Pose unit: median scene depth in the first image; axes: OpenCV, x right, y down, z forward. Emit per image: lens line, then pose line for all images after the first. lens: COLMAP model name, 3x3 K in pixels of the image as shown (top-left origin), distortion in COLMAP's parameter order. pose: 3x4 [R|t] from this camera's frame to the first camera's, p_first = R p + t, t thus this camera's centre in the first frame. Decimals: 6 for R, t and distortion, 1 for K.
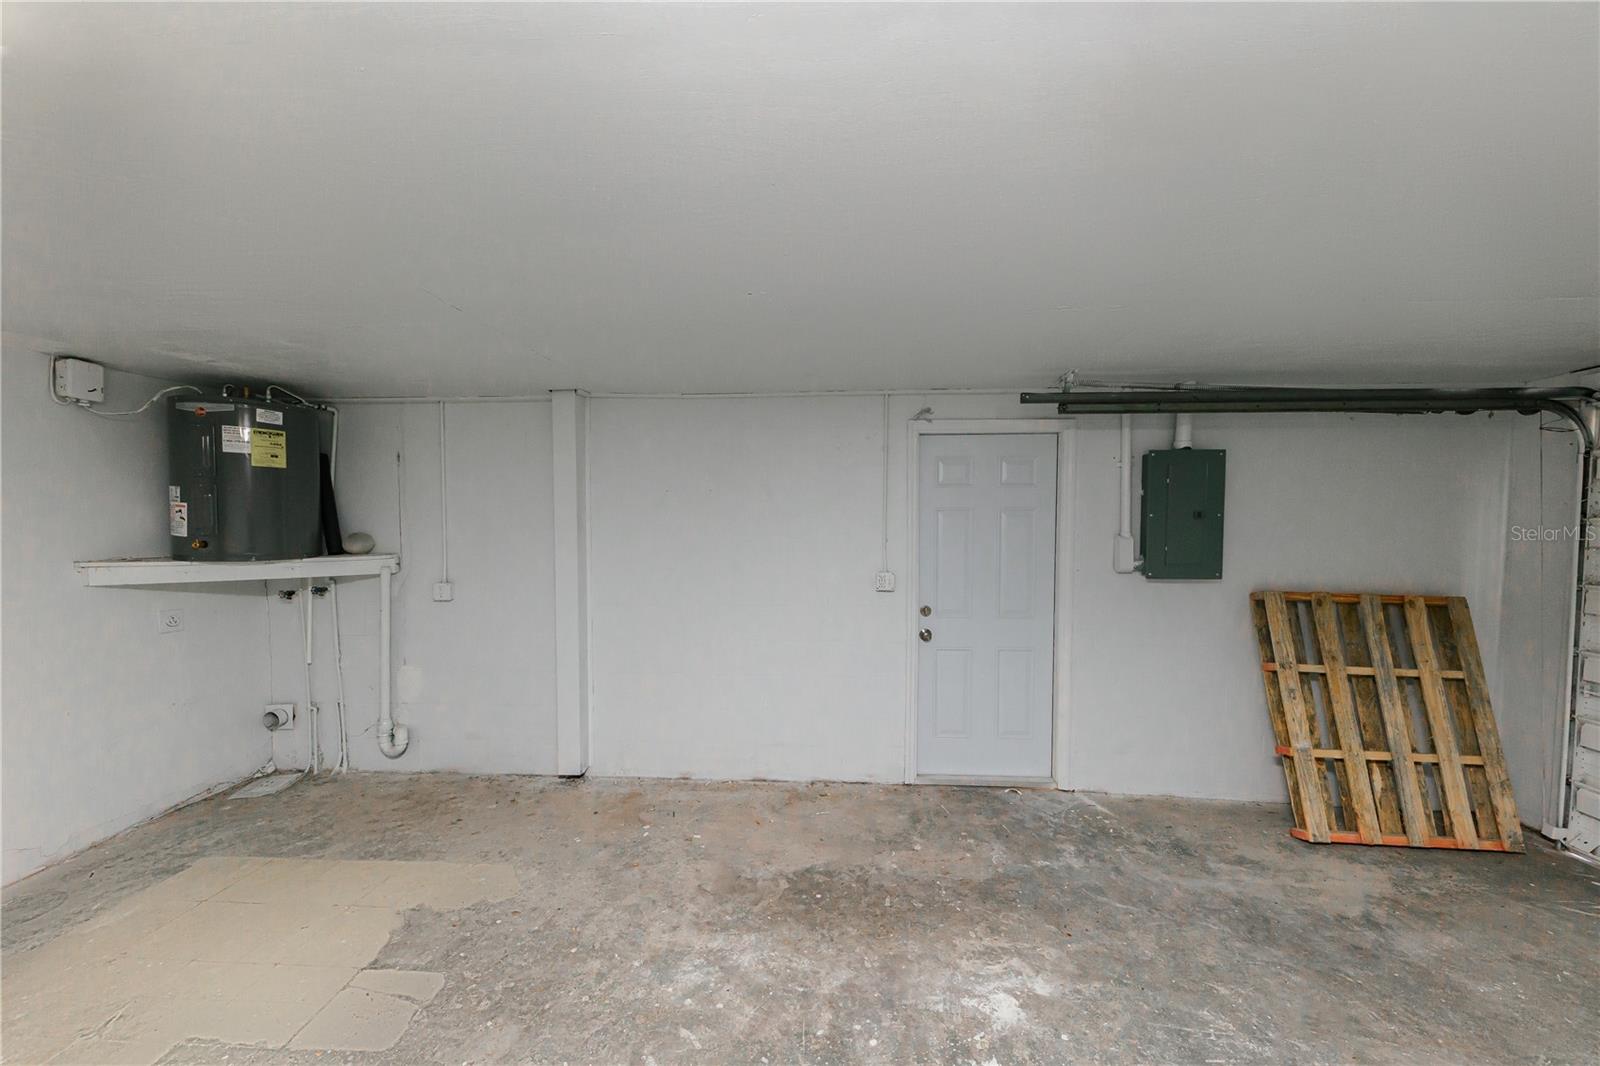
lens RADIAL K [[588.2, 0, 800.0], [0, 588.2, 533.0], [0, 0, 1]] dist [0.004853, -0.000194]
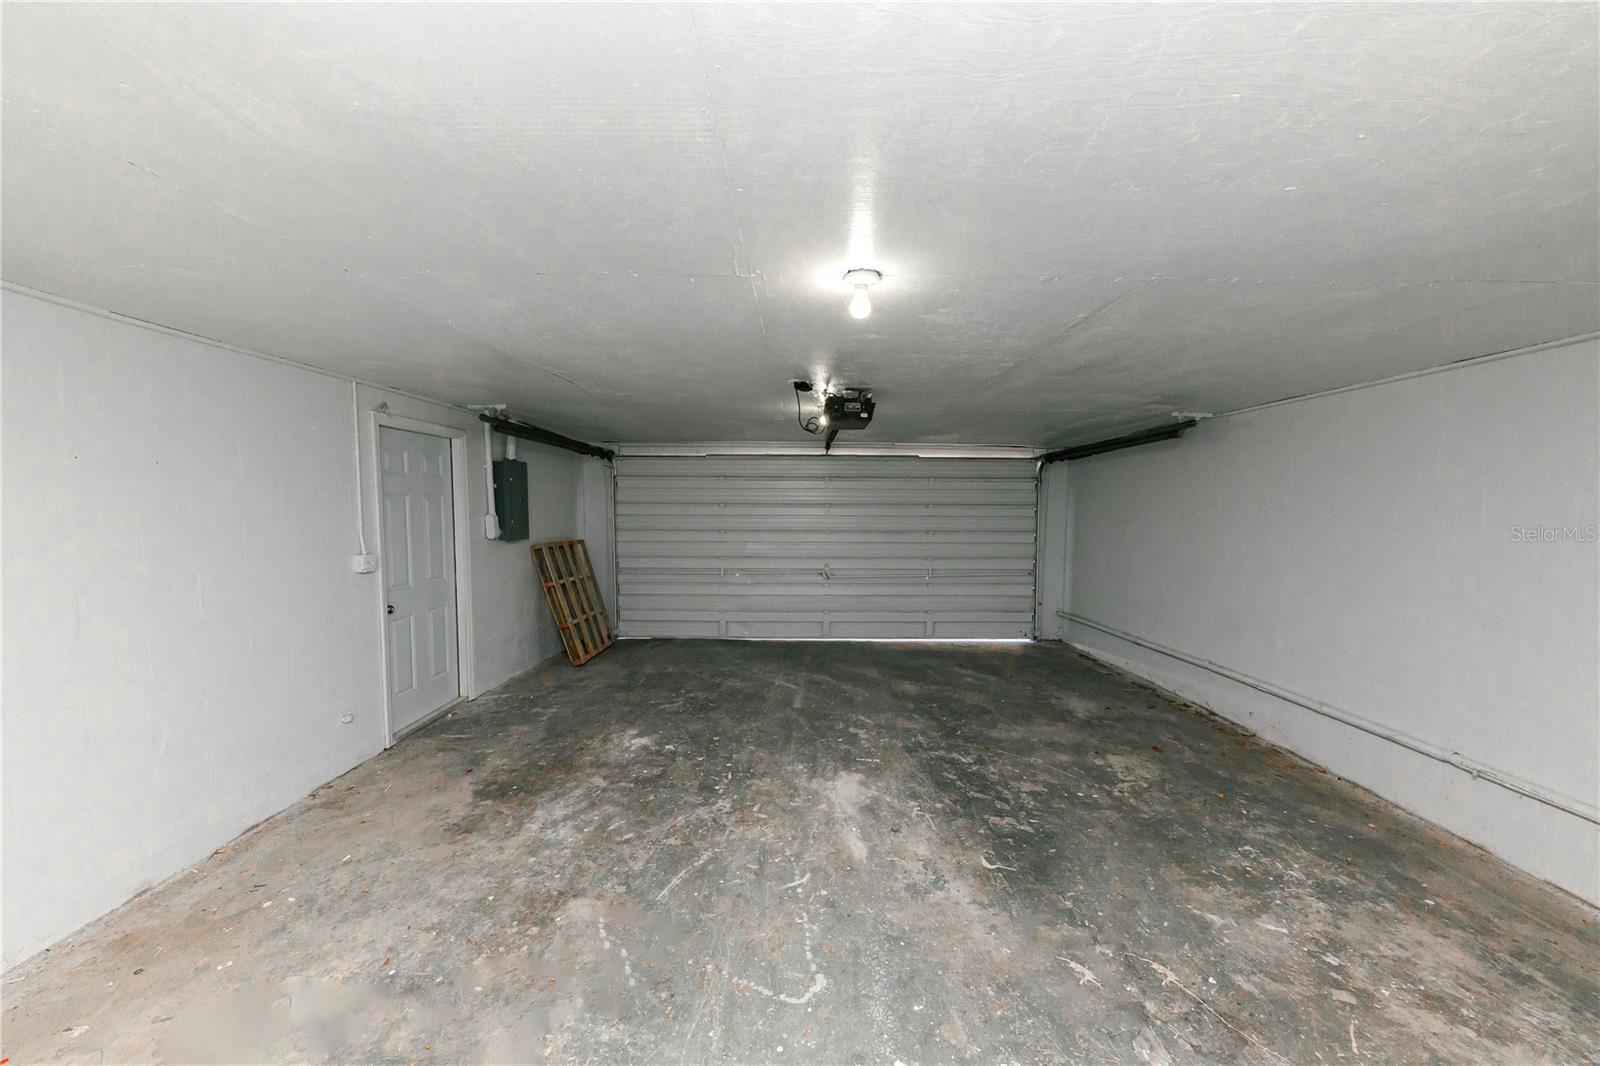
lens RADIAL K [[554.9, 0, 806.0], [0, 554.9, 547.0], [0, 0, 1]] dist [0.013707, -0.005132]
pose [[-0.054917, -0.082312, 0.995092, -1.060815], [0.019033, 0.996329, 0.083465, -0.020676], [-0.998309, 0.023524, -0.053149, 0.338367]]
